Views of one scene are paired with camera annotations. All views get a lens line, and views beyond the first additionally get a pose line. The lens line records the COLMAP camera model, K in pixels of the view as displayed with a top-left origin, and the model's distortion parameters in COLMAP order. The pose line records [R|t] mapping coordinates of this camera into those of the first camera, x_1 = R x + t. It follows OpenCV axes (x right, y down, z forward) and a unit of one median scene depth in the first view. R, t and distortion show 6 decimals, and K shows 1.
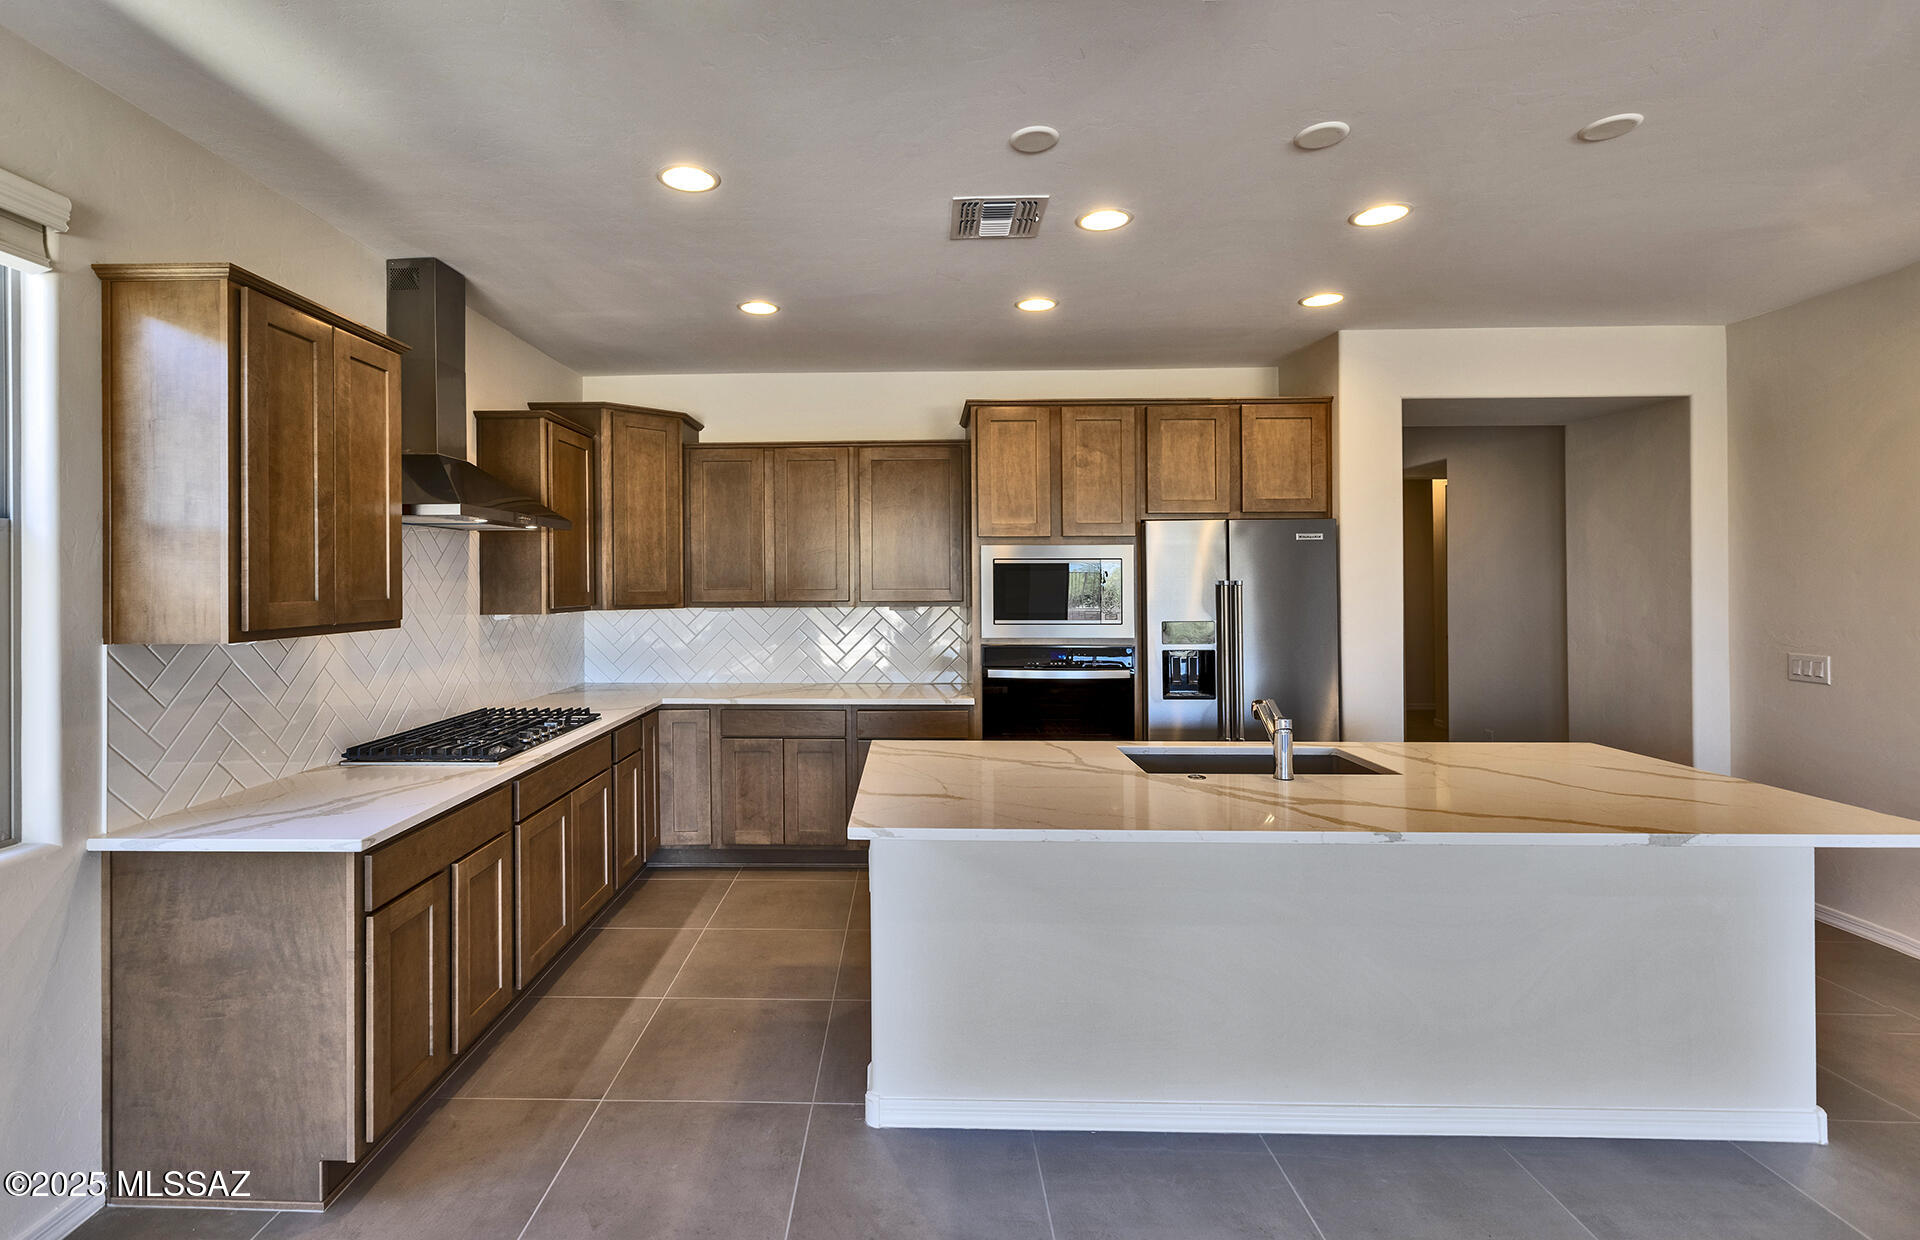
lens RADIAL K [[869.5, 0, 891.5], [0, 869.5, 572.1], [0, 0, 1]] dist [0.004442, -0.001317]
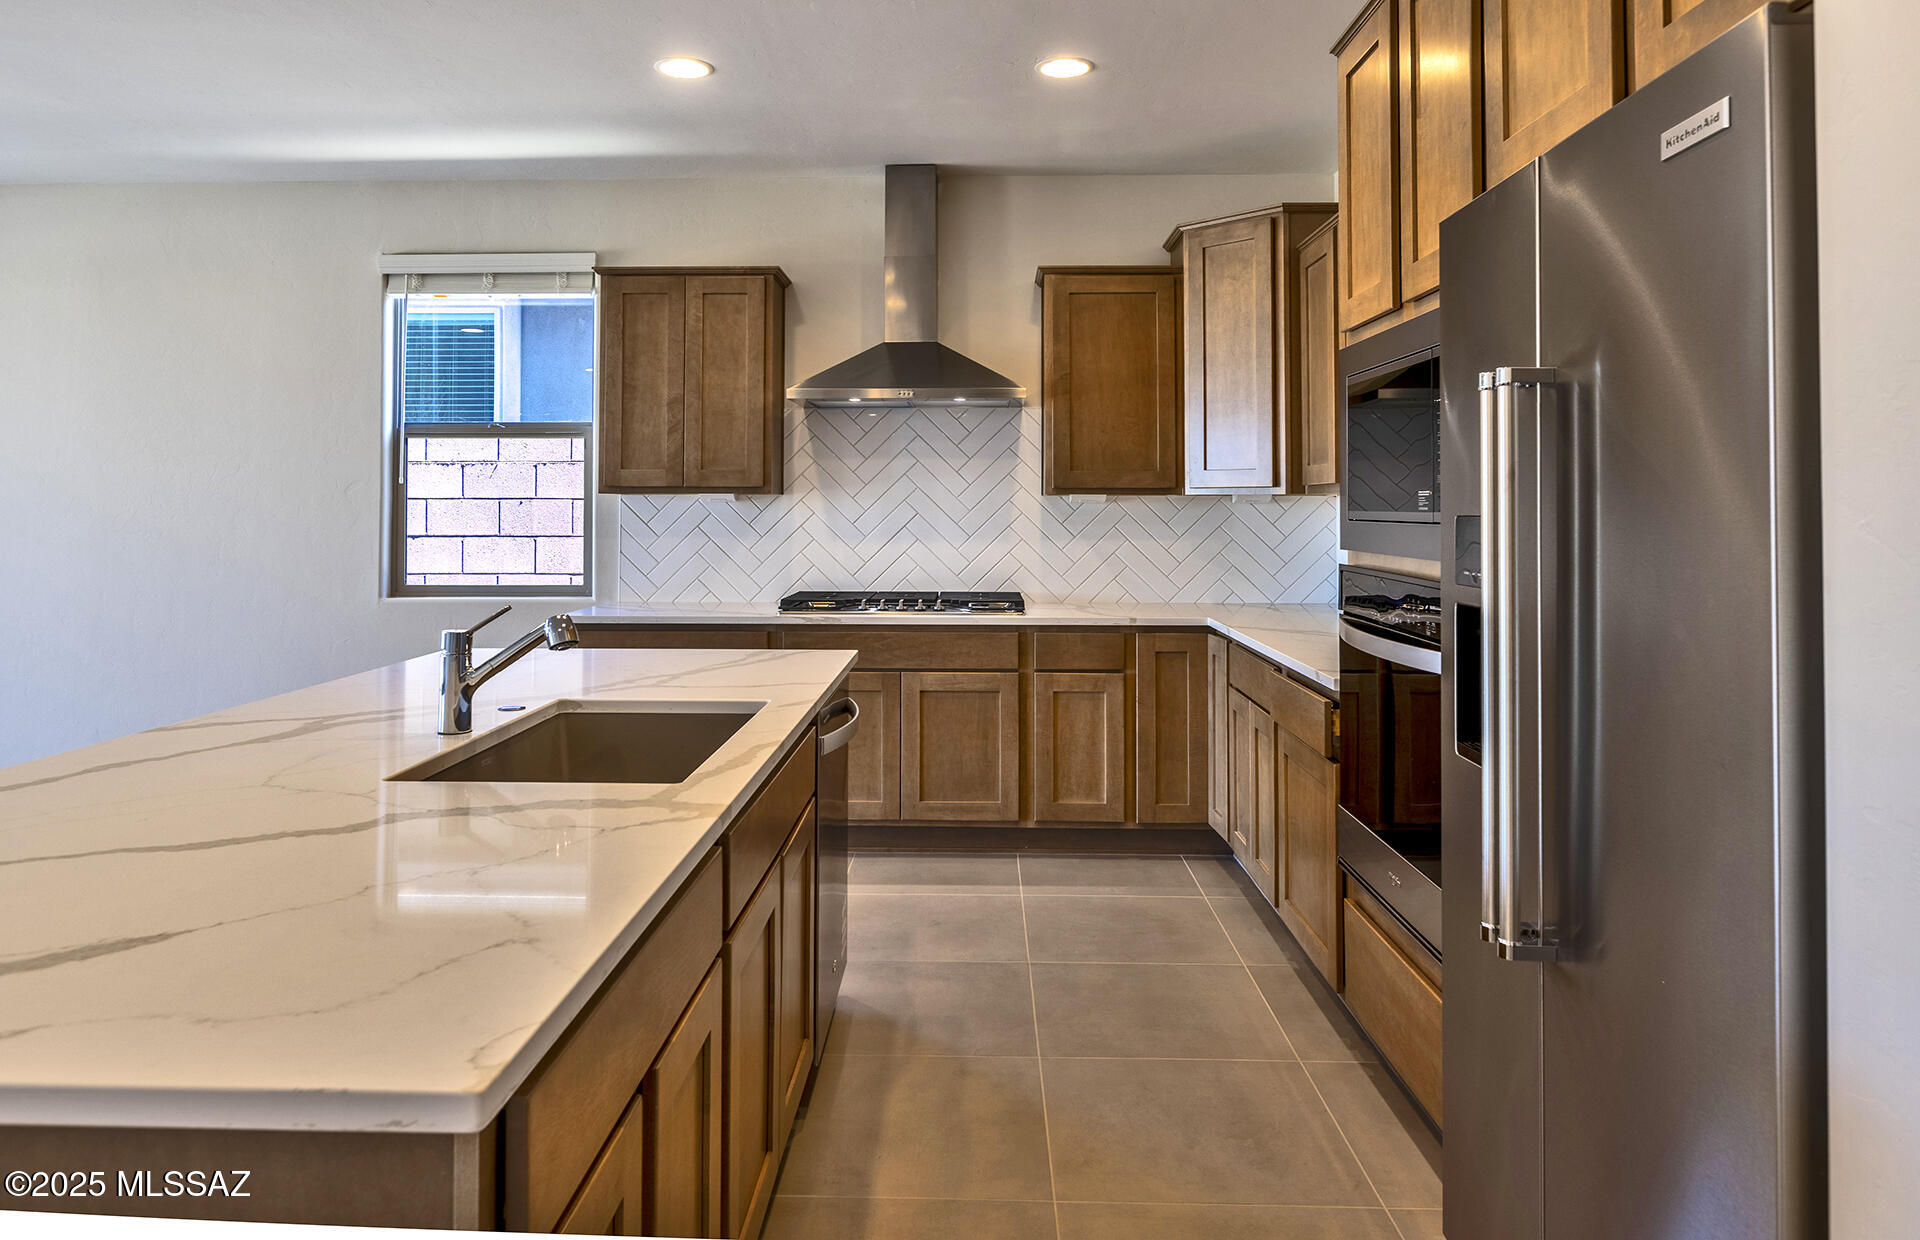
lens RADIAL K [[1237.2, 0, 948.5], [0, 1237.2, 476.7], [0, 0, 1]] dist [0.001477, 0.000610]
pose [[0.003923, -0.019389, -0.999804, 0.865079], [0.007606, 0.999784, -0.019359, 0.054229], [0.999963, -0.007529, 0.004070, 0.893015]]
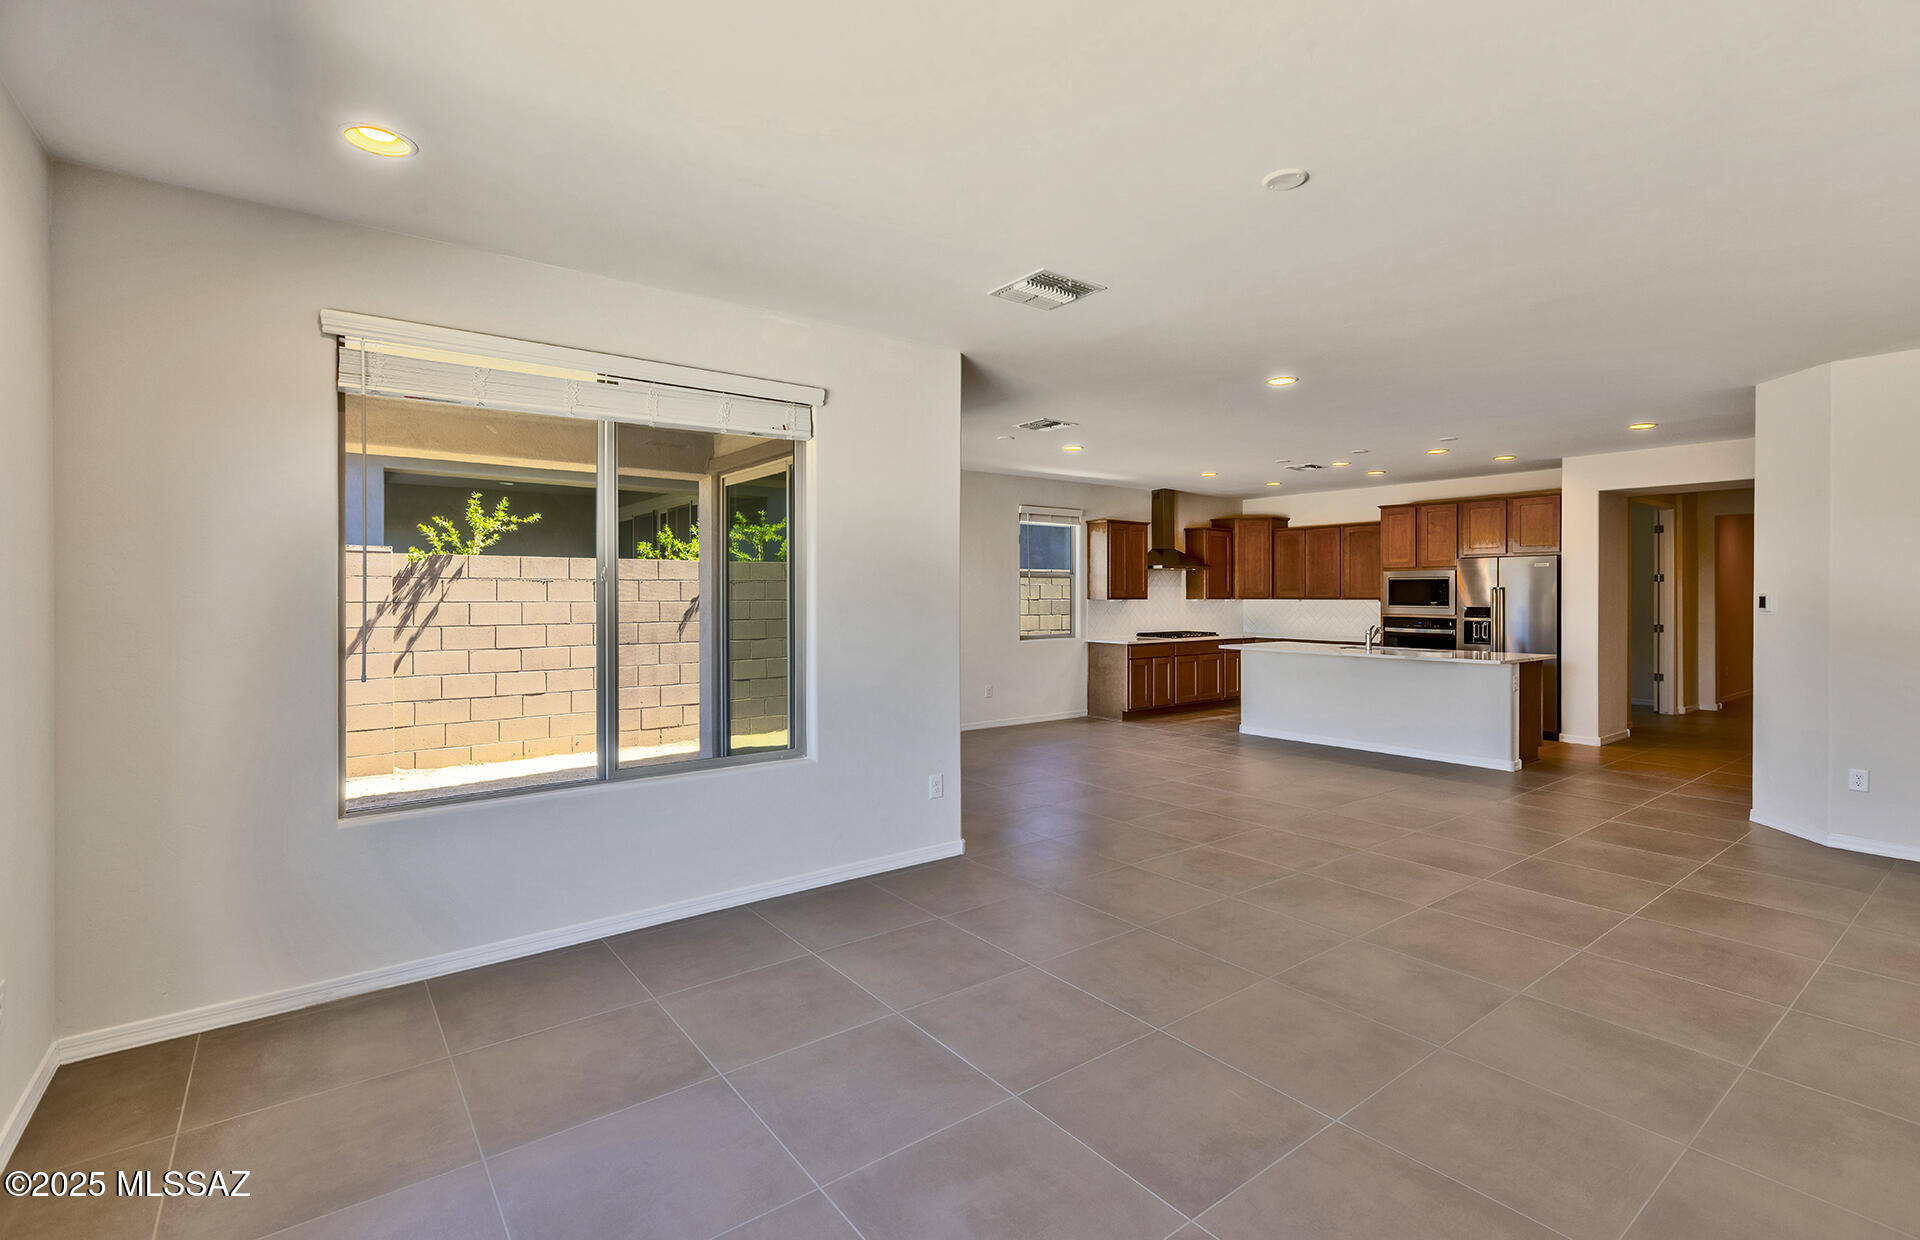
lens RADIAL K [[864.6, 0, 982.2], [0, 864.6, 619.0], [0, 0, 1]] dist [0.014243, 0.000096]
pose [[0.644712, 0.026034, -0.763982, 1.285784], [0.004135, 0.999287, 0.037542, 0.003141], [0.764414, -0.027363, 0.644144, -1.367780]]
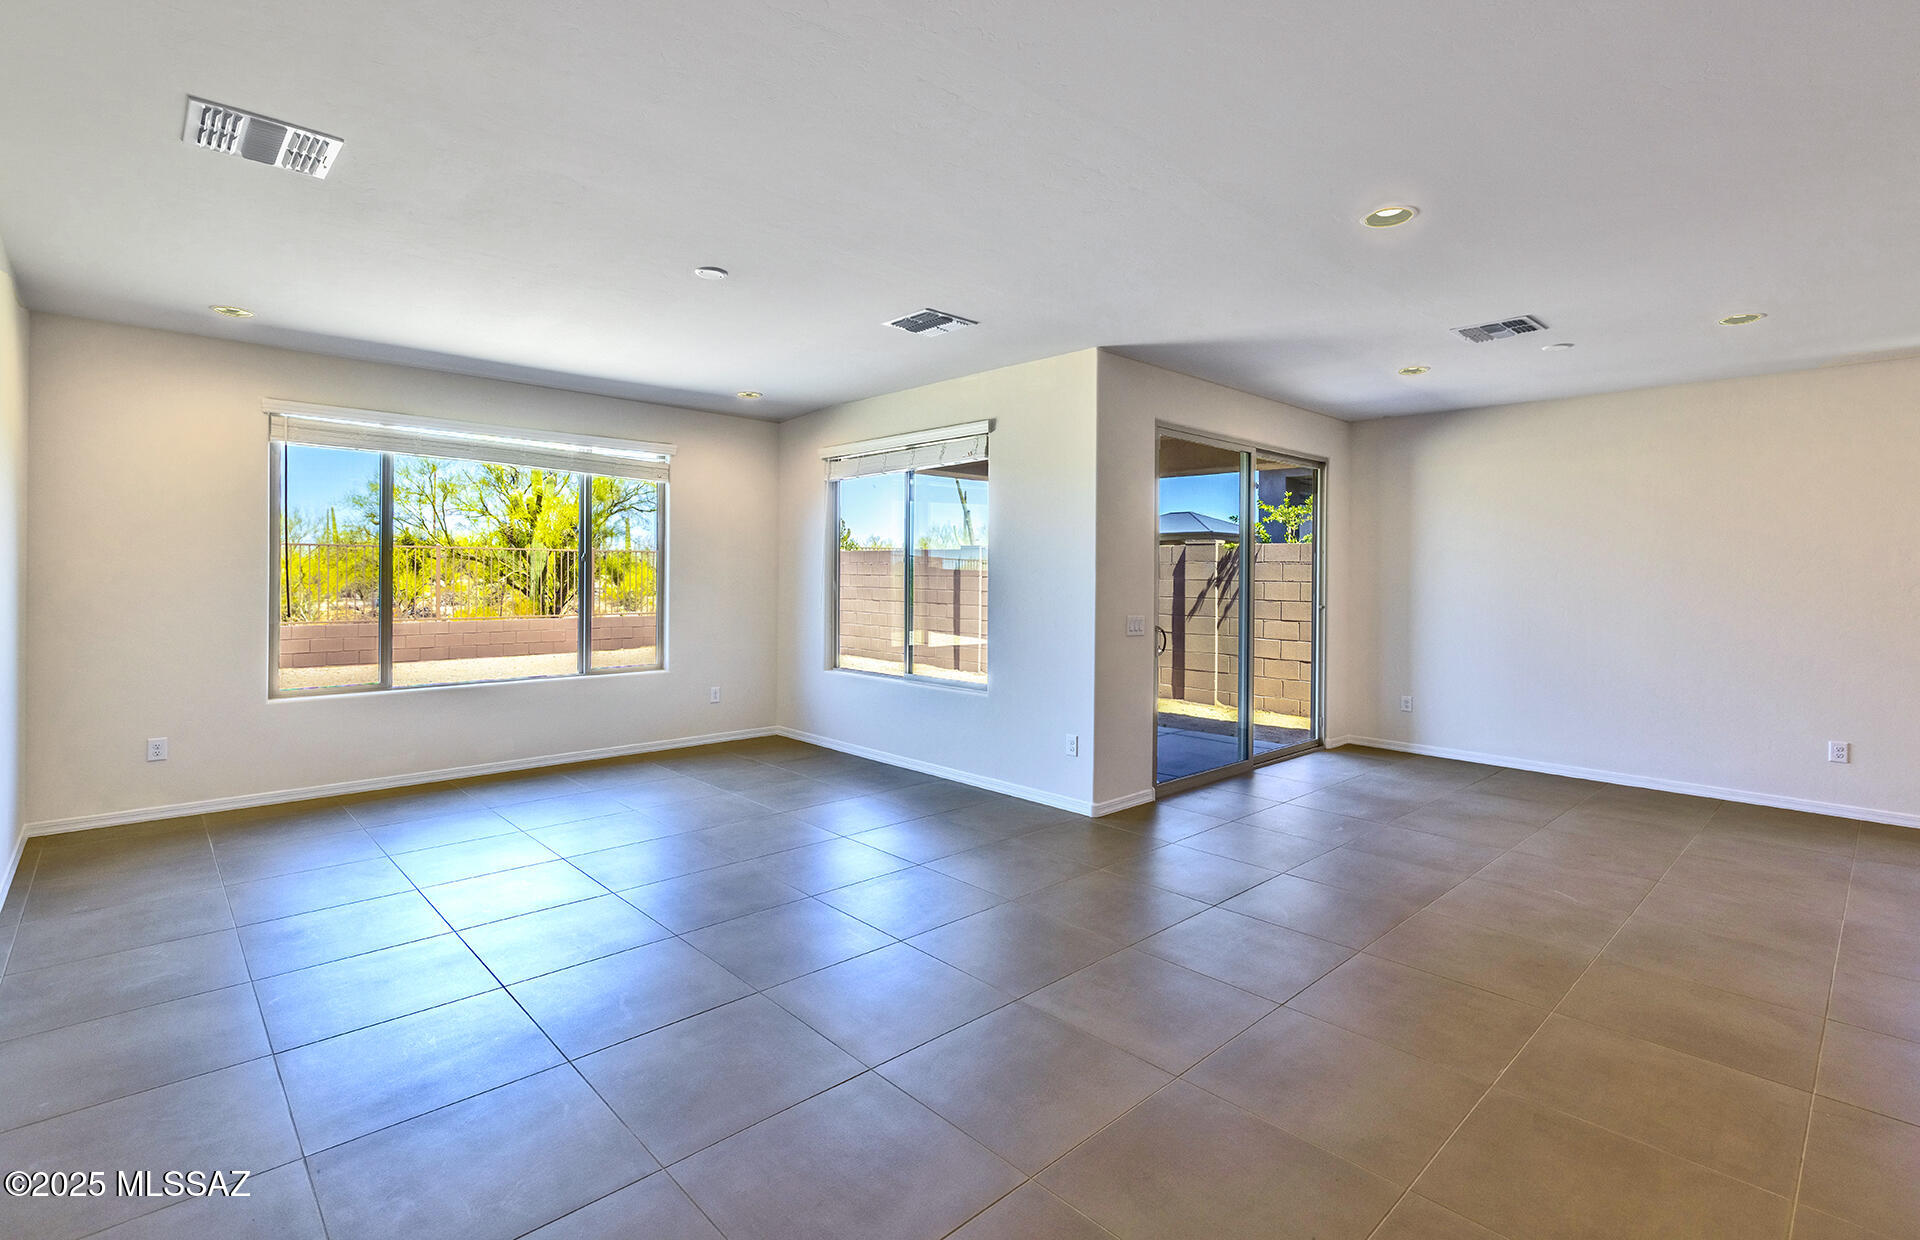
lens RADIAL K [[881.6, 0, 964.6], [0, 881.6, 572.5], [0, 0, 1]] dist [0.004090, -0.000188]
pose [[-0.702166, -0.003234, -0.712006, 1.409627], [-0.001174, 0.999994, -0.003385, 0.019138], [0.712012, -0.001541, -0.702165, 0.159647]]
